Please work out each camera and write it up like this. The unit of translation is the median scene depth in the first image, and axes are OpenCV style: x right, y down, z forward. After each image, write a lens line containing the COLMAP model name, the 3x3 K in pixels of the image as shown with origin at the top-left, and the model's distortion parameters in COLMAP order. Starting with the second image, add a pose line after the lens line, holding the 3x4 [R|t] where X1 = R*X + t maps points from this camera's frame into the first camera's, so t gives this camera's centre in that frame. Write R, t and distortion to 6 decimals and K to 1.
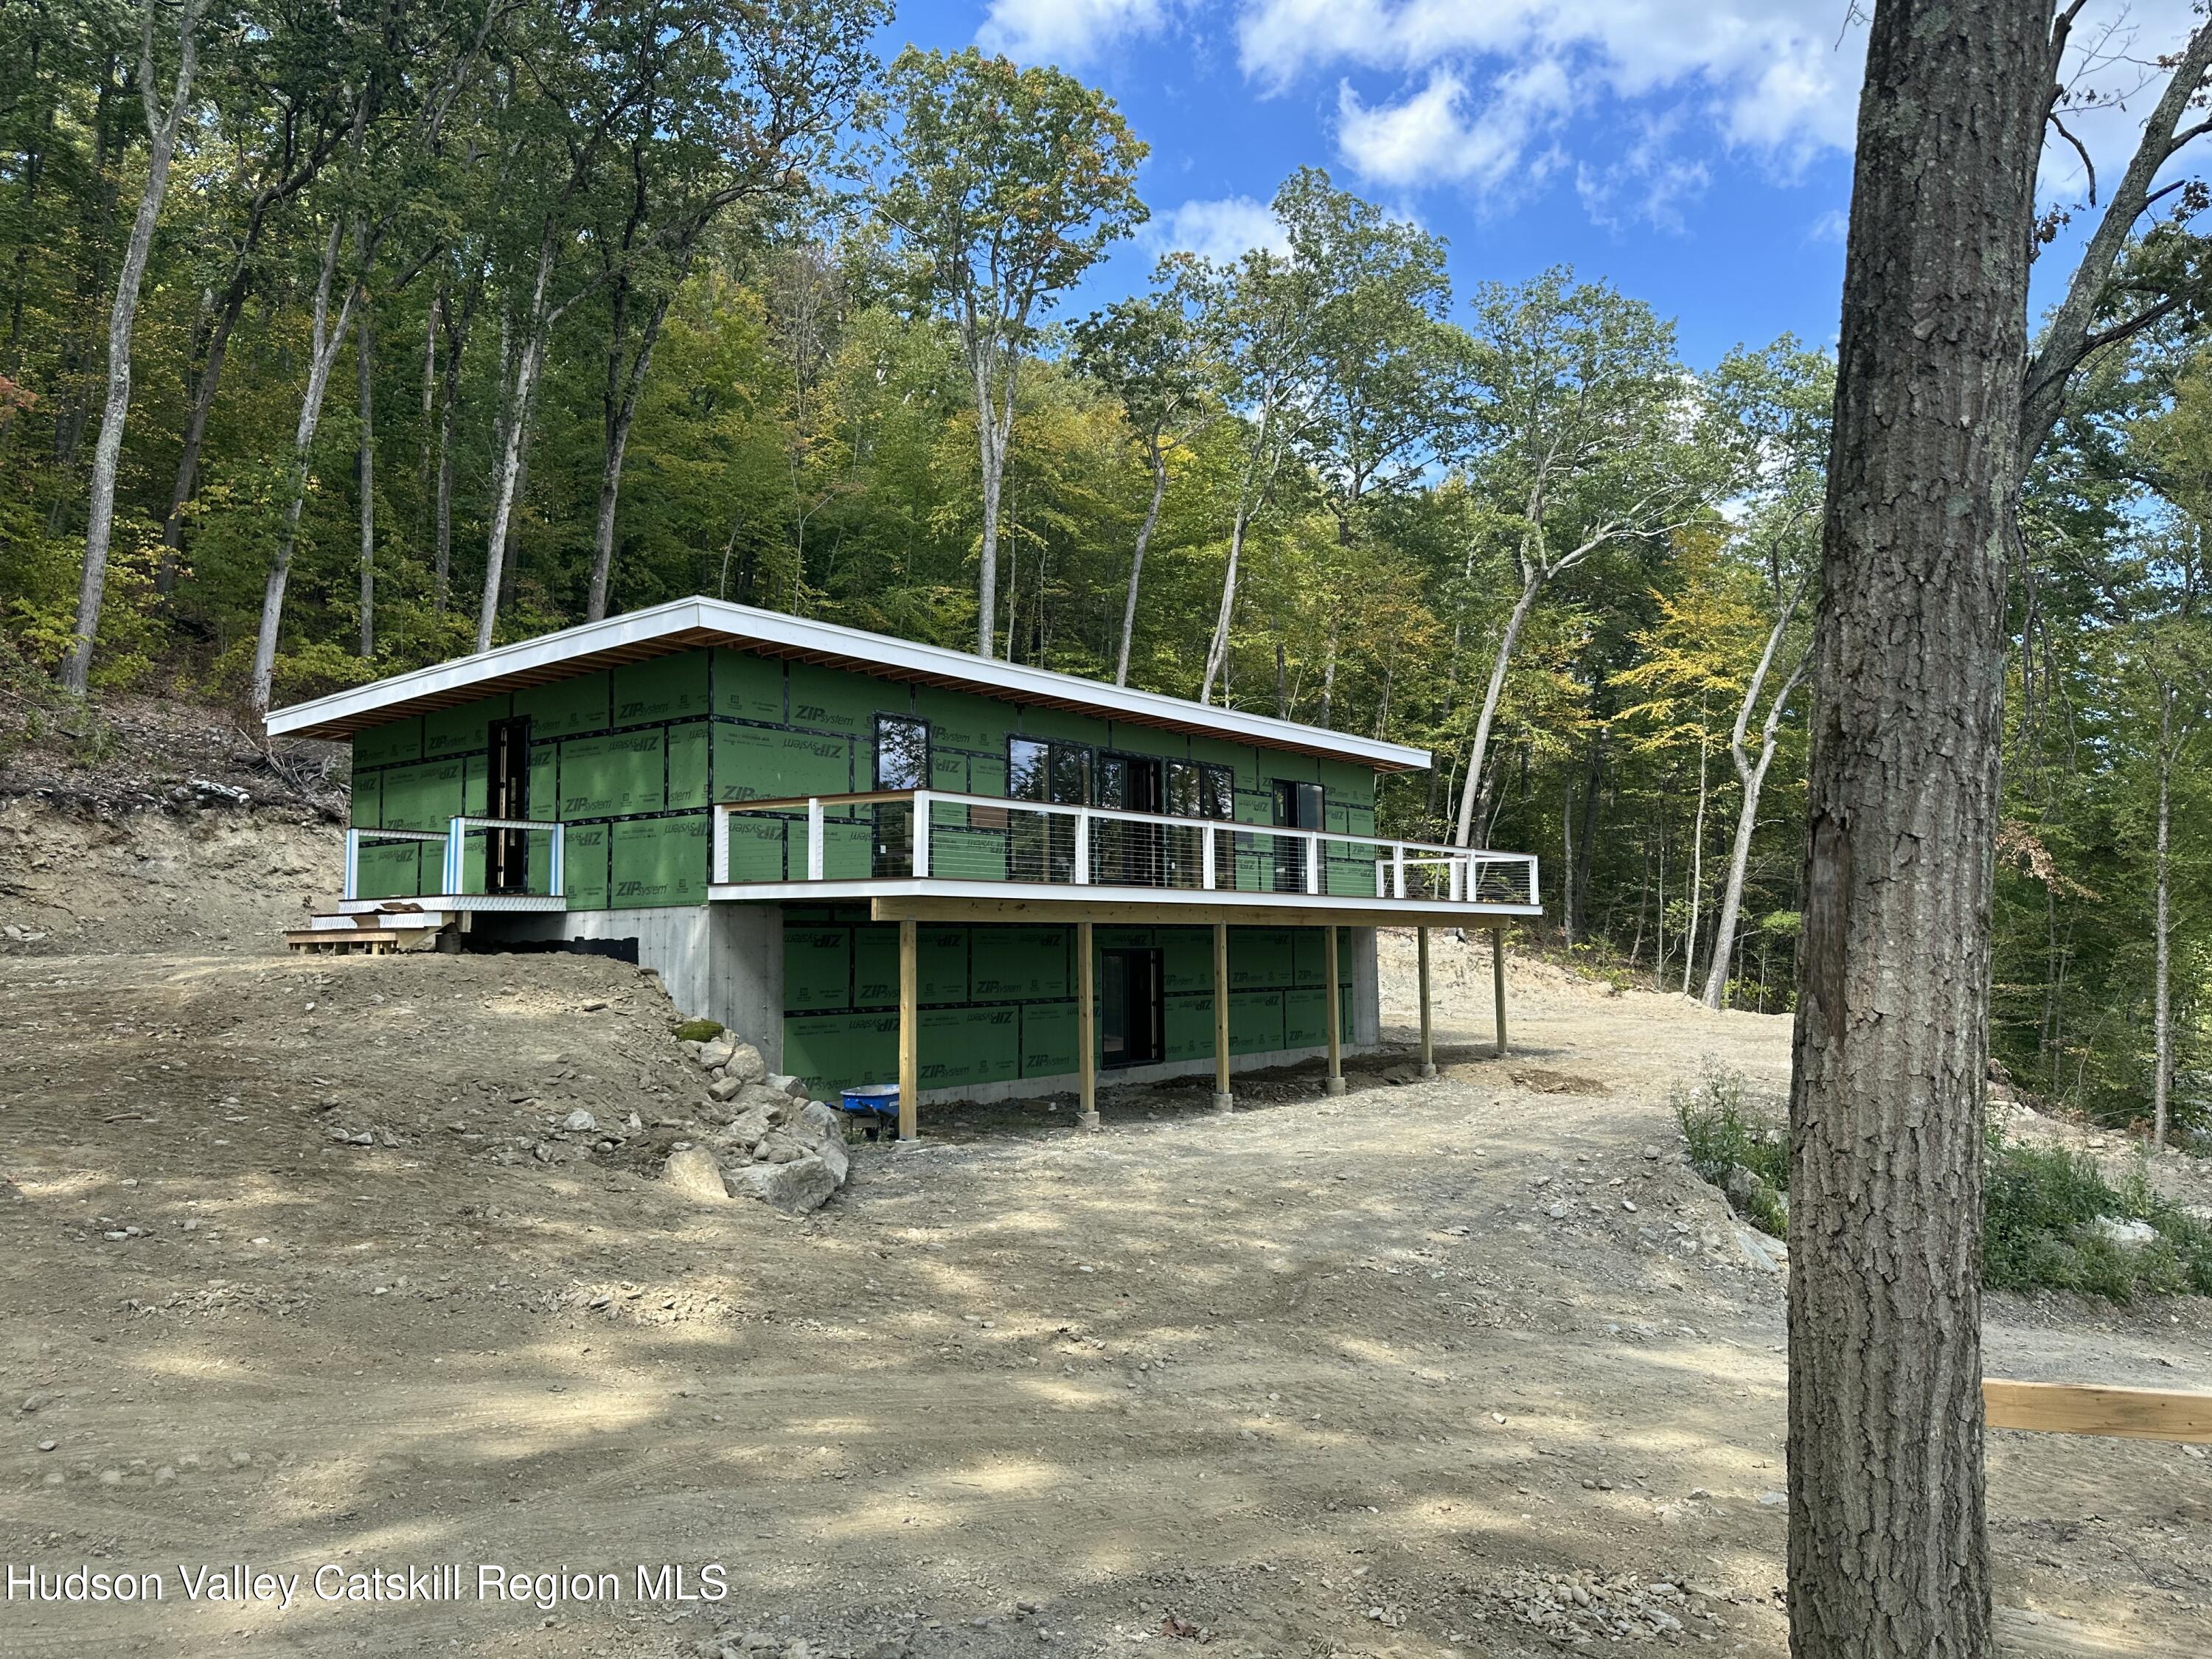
lens RADIAL K [[1564.8, 0, 1106.0], [0, 1564.8, 829.5], [0, 0, 1]] dist [-0.000478, -0.004520]
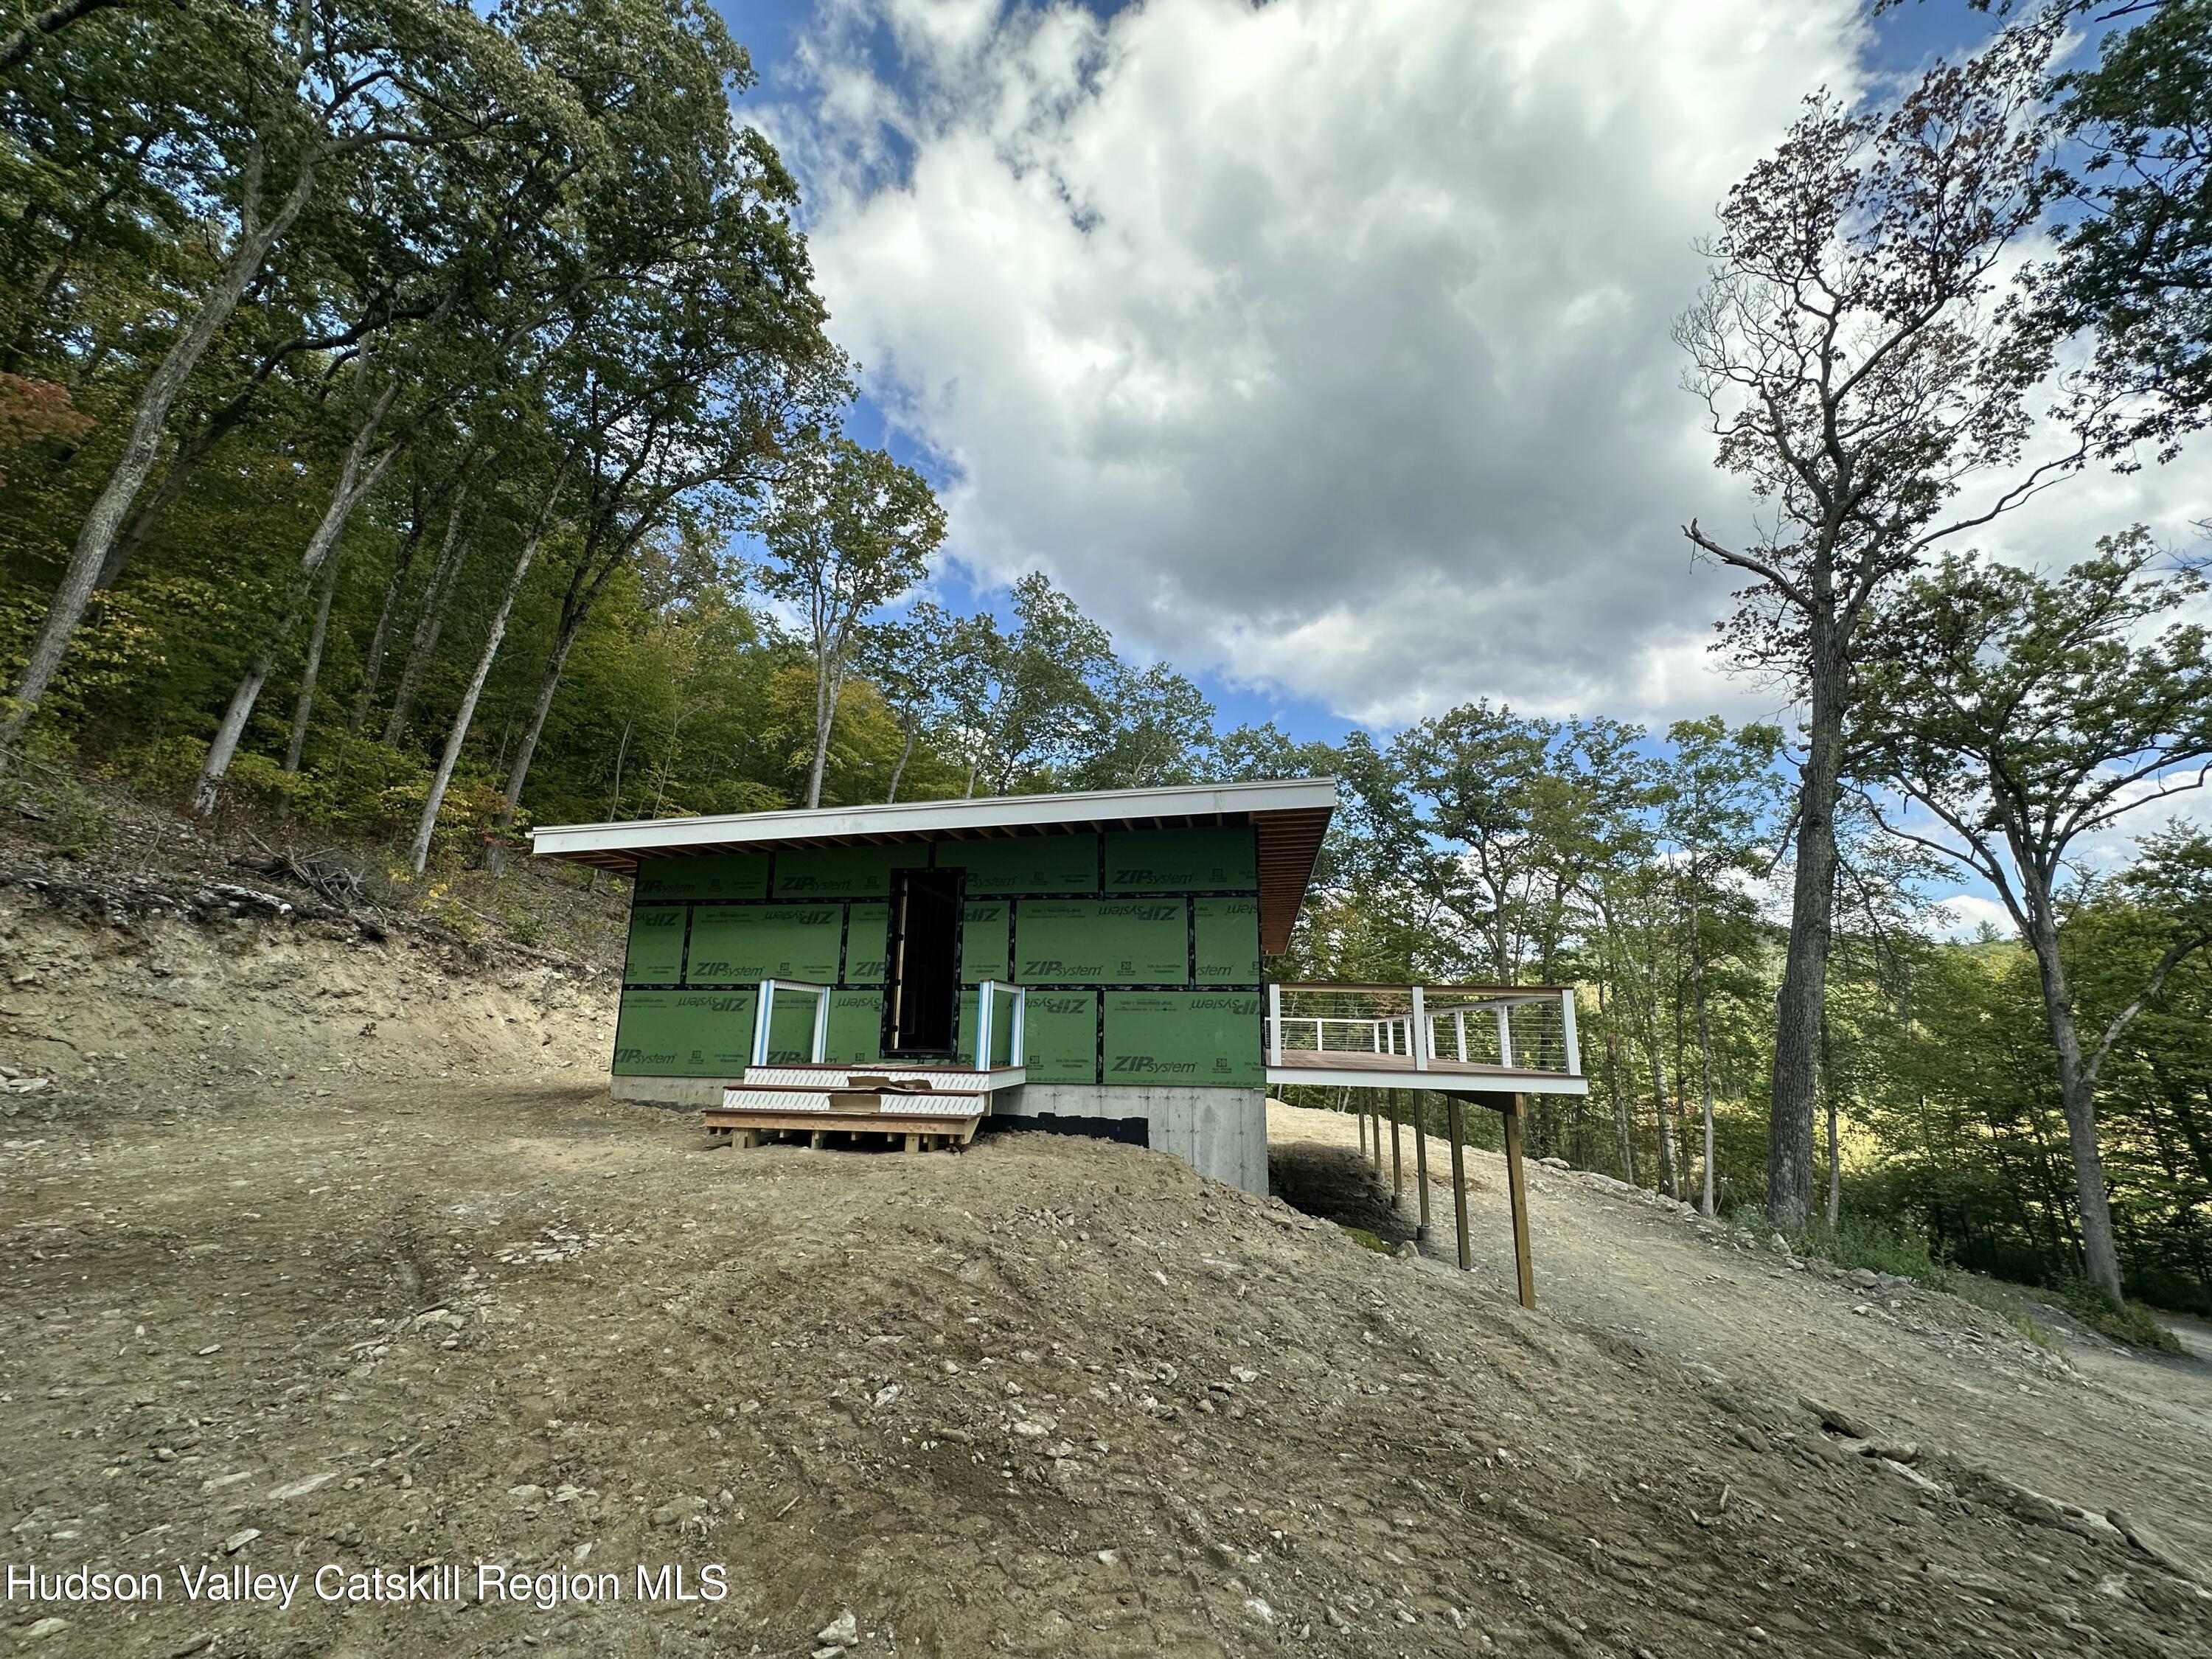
lens RADIAL K [[895.8, 0, 1106.0], [0, 895.8, 829.5], [0, 0, 1]] dist [-0.001869, -0.000289]
pose [[0.888081, 0.124273, 0.442569, -0.395778], [-0.057114, 0.985134, -0.162016, -0.009114], [-0.456124, 0.118606, 0.881977, 0.350301]]
